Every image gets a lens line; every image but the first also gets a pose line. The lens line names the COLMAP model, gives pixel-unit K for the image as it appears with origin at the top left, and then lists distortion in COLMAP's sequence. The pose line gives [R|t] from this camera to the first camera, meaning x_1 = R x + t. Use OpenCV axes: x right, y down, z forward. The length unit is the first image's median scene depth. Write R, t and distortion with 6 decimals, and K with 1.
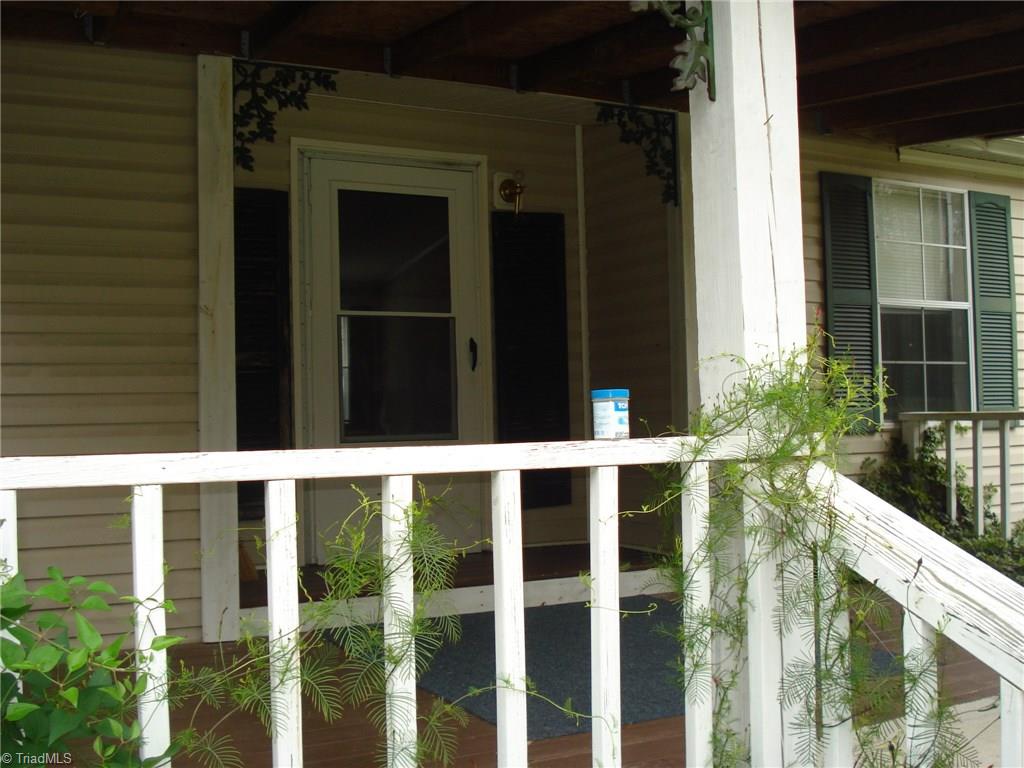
lens RADIAL K [[1167.1, 0, 512.0], [0, 1167.1, 384.0], [0, 0, 1]] dist [-0.077724, -0.094301]
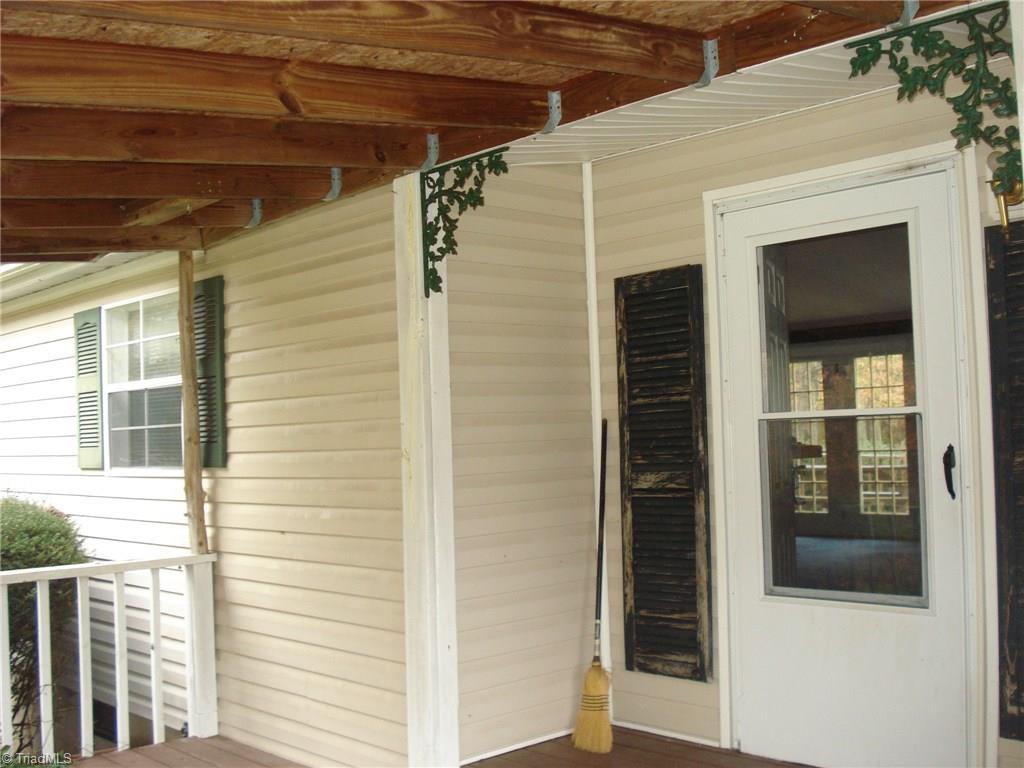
lens RADIAL K [[1167.1, 0, 512.0], [0, 1167.1, 384.0], [0, 0, 1]] dist [-0.077724, -0.094301]
pose [[0.226883, -0.020949, -0.973697, 0.548959], [0.052689, 0.998568, -0.009207, -0.086839], [0.972496, -0.049215, 0.227662, 0.711189]]
